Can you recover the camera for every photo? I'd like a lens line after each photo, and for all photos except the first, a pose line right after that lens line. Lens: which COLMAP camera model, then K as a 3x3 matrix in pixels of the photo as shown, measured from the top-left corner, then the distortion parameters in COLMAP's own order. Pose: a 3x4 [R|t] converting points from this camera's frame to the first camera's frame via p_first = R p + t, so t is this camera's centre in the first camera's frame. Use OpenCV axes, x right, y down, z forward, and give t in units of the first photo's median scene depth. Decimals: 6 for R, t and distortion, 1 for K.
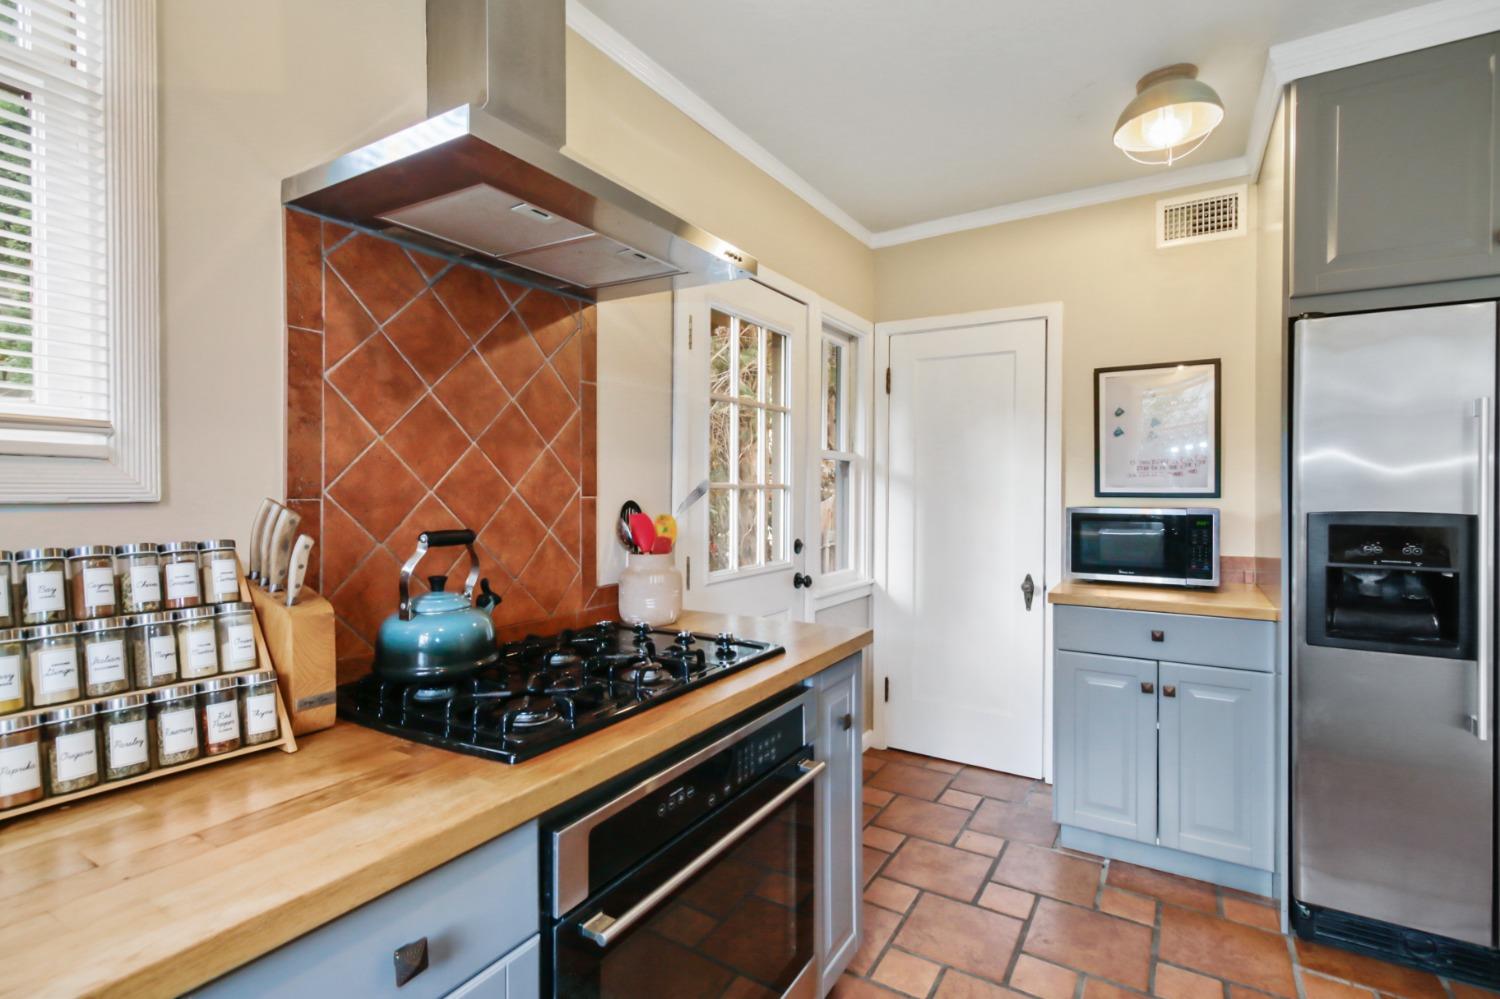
lens RADIAL K [[699.0, 0, 753.8], [0, 699.0, 495.4], [0, 0, 1]] dist [0.003705, 0.000836]
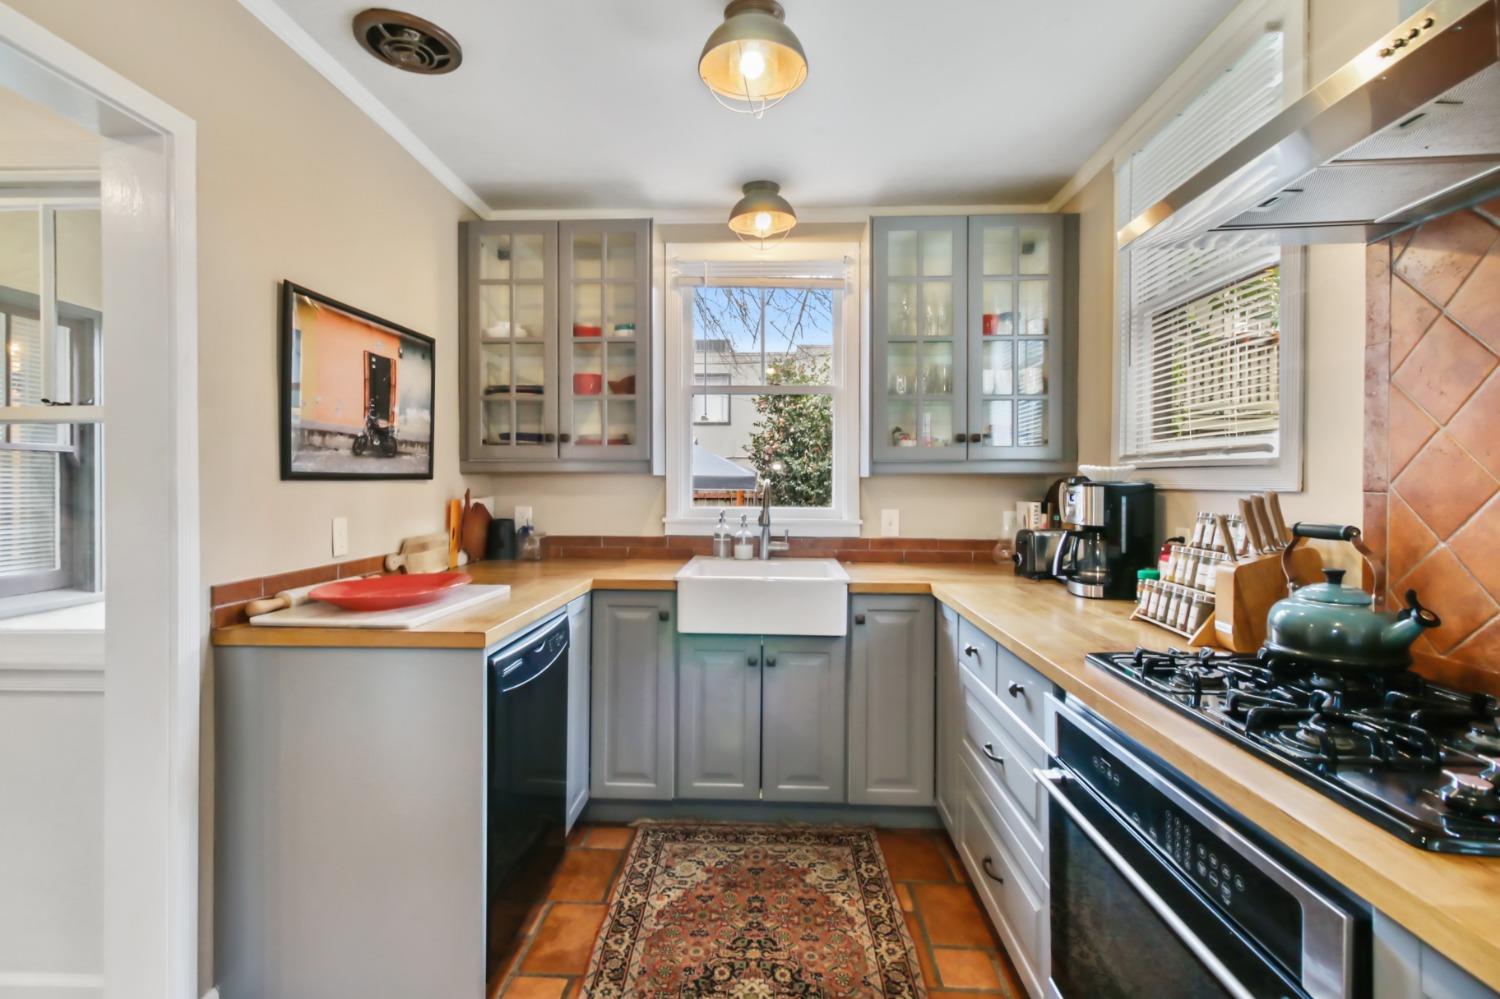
lens RADIAL K [[704.3, 0, 745.8], [0, 704.3, 484.1], [0, 0, 1]] dist [0.000762, 0.004585]
pose [[-0.874023, -0.001623, -0.485882, 0.628797], [-0.007313, 0.999925, 0.009816, -0.009559], [0.485830, 0.012133, -0.873969, 1.161743]]
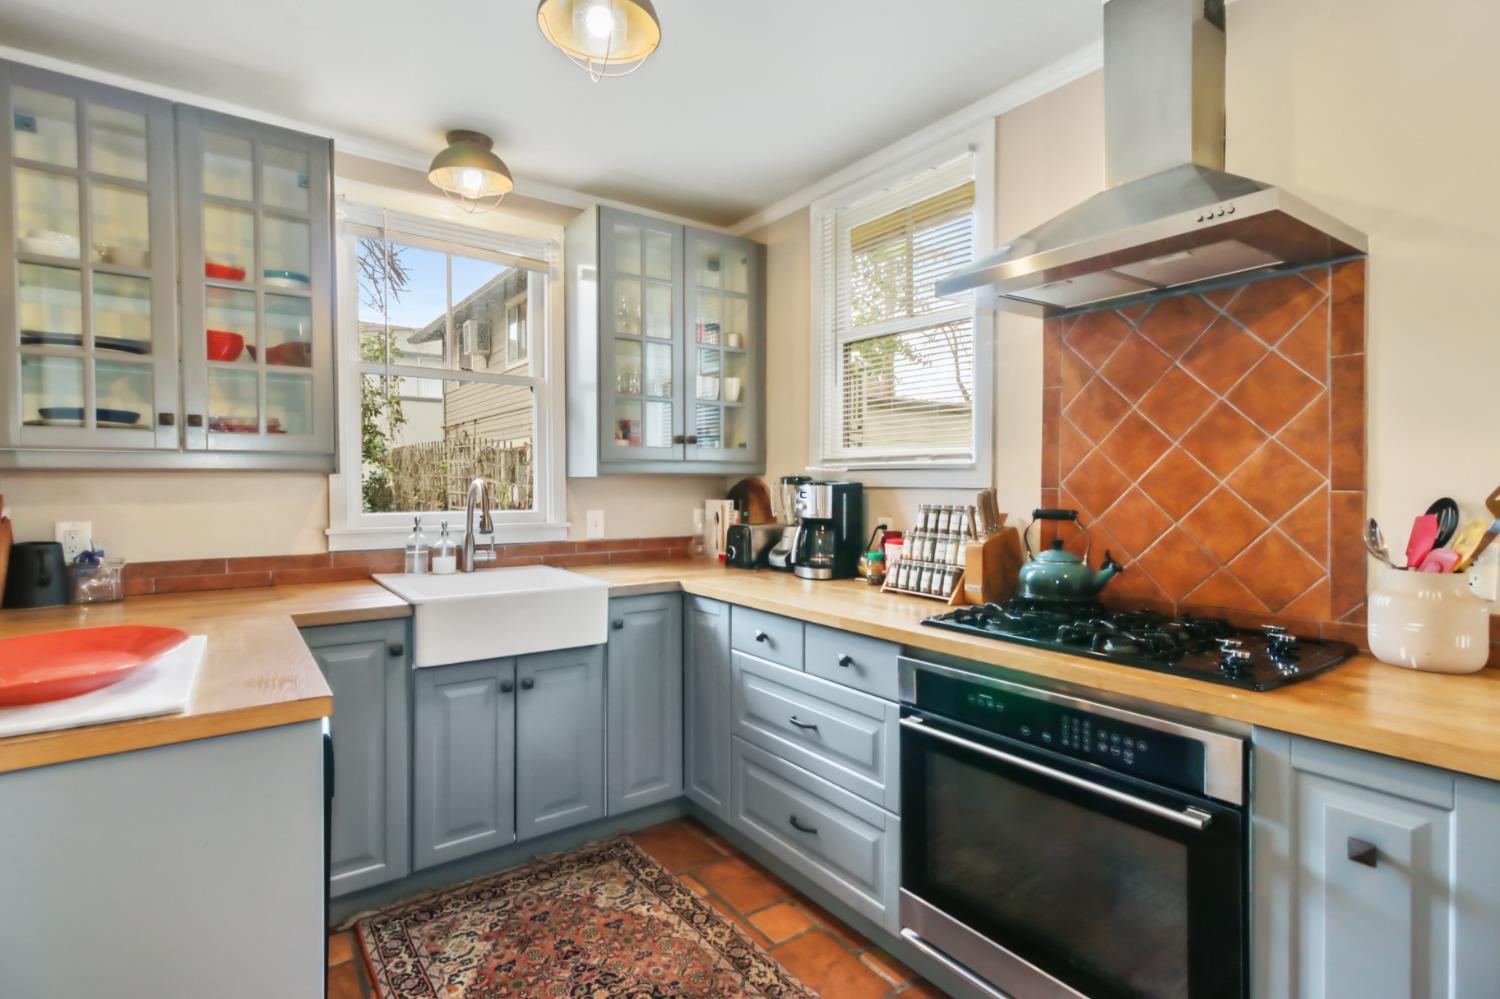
lens RADIAL K [[737.6, 0, 741.9], [0, 737.6, 495.7], [0, 0, 1]] dist [0.017316, 0.000392]
pose [[-0.388283, 0.018522, -0.921354, 1.007374], [-0.005999, 0.999726, 0.022625, -0.009205], [0.921520, 0.014312, -0.388066, 0.775884]]
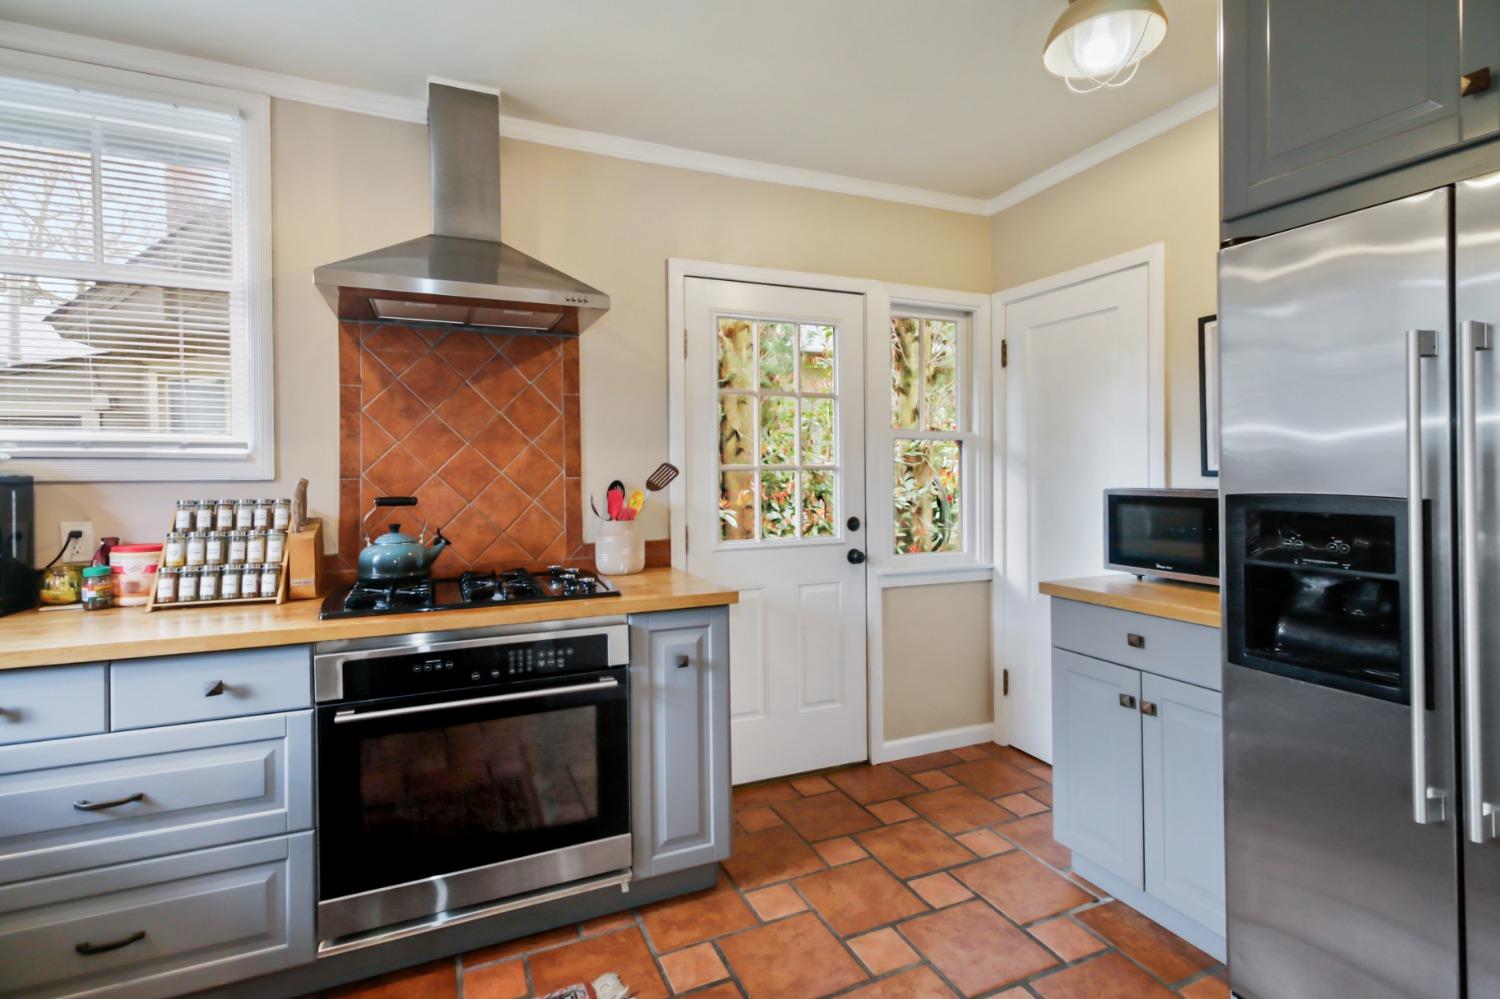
lens RADIAL K [[708.9, 0, 754.7], [0, 708.9, 480.1], [0, 0, 1]] dist [0.002036, 0.000343]
pose [[0.824930, -0.001415, -0.565233, 0.975671], [0.003147, 0.999993, 0.002090, 0.006524], [0.565226, -0.003503, 0.824929, 0.056249]]
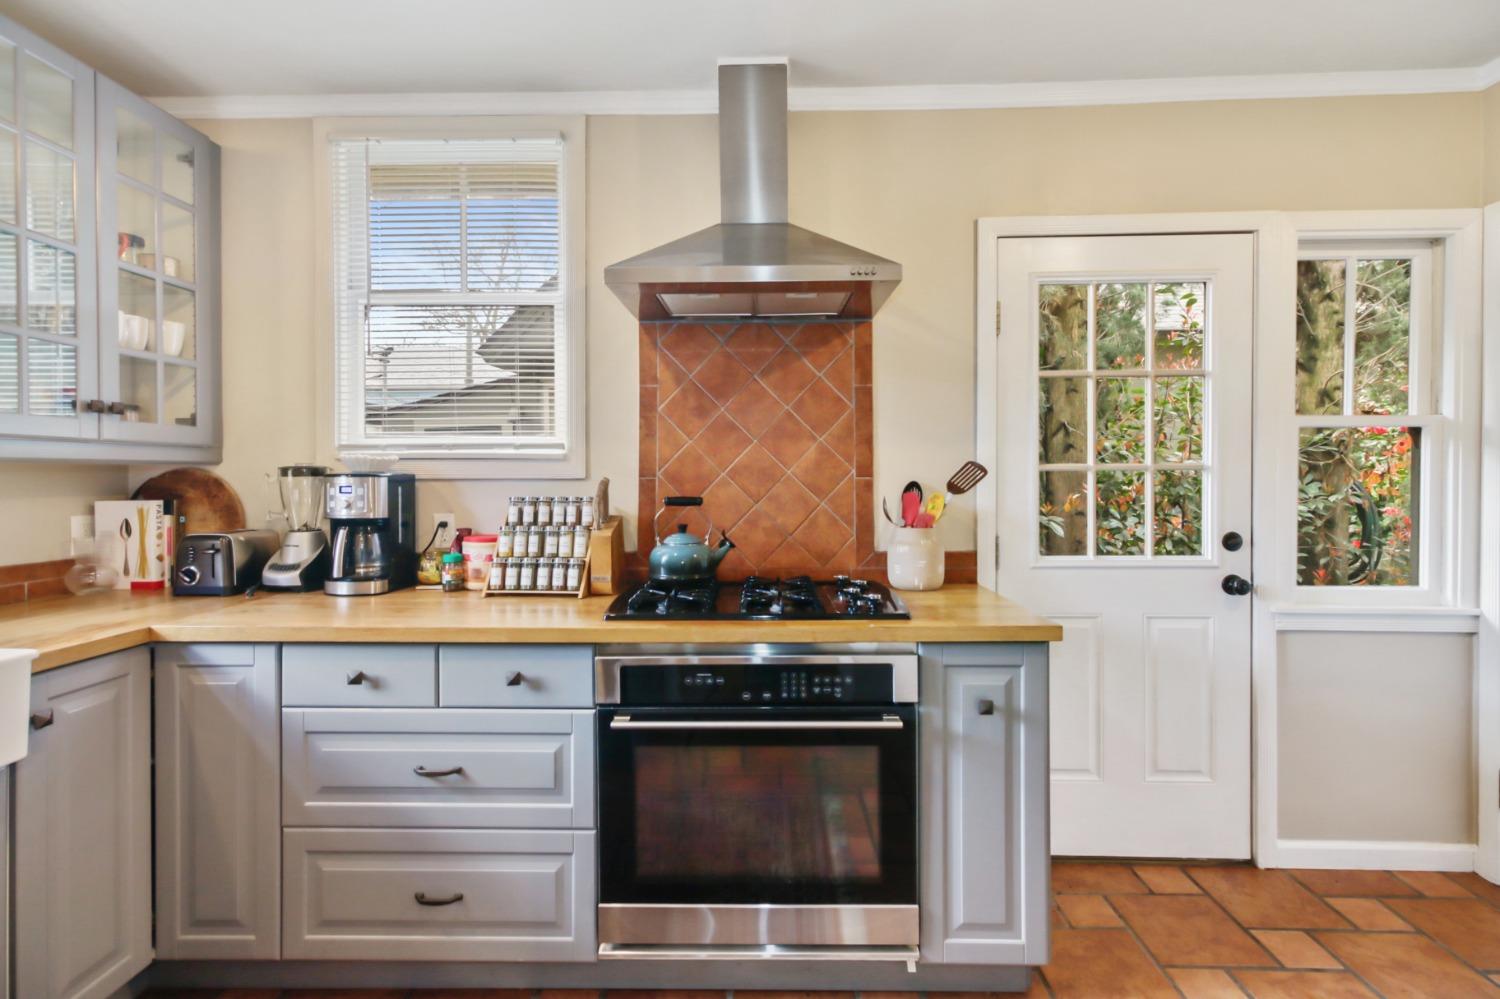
lens RADIAL K [[705.5, 0, 758.0], [0, 705.5, 486.7], [0, 0, 1]] dist [0.000008, 0.004826]
pose [[0.507949, 0.012125, -0.861302, 0.854284], [-0.003223, 0.999921, 0.012175, 0.003997], [0.861381, -0.003409, 0.507948, 0.233952]]
